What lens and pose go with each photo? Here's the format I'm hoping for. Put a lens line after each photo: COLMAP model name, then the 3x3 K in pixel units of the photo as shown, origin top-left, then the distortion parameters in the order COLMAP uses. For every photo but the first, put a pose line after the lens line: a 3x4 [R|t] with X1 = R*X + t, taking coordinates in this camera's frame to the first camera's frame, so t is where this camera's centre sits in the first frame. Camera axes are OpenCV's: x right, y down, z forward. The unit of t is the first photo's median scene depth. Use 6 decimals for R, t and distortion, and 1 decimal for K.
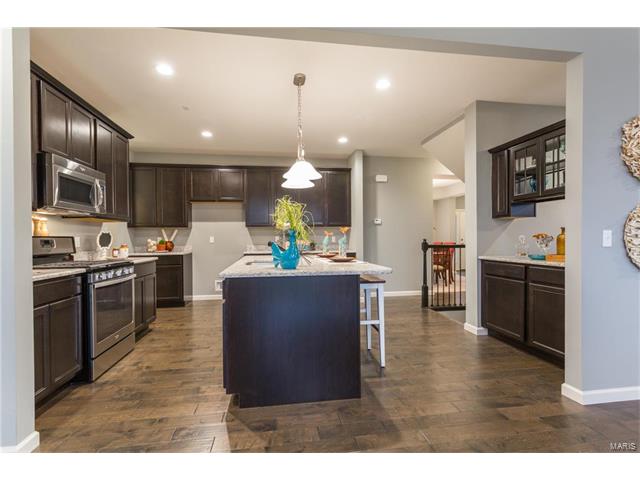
lens RADIAL K [[302.9, 0, 316.8], [0, 302.9, 239.8], [0, 0, 1]] dist [0.002734, 0.001077]
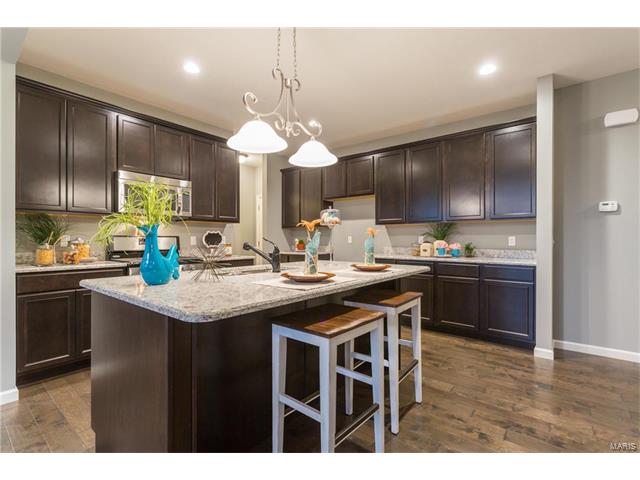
lens RADIAL K [[302.9, 0, 316.8], [0, 302.9, 239.8], [0, 0, 1]] dist [0.002734, 0.001077]
pose [[0.669932, 0.010840, -0.742343, 0.265233], [-0.007495, 0.999941, 0.007838, -0.006717], [0.742384, 0.000313, 0.669974, 0.325755]]
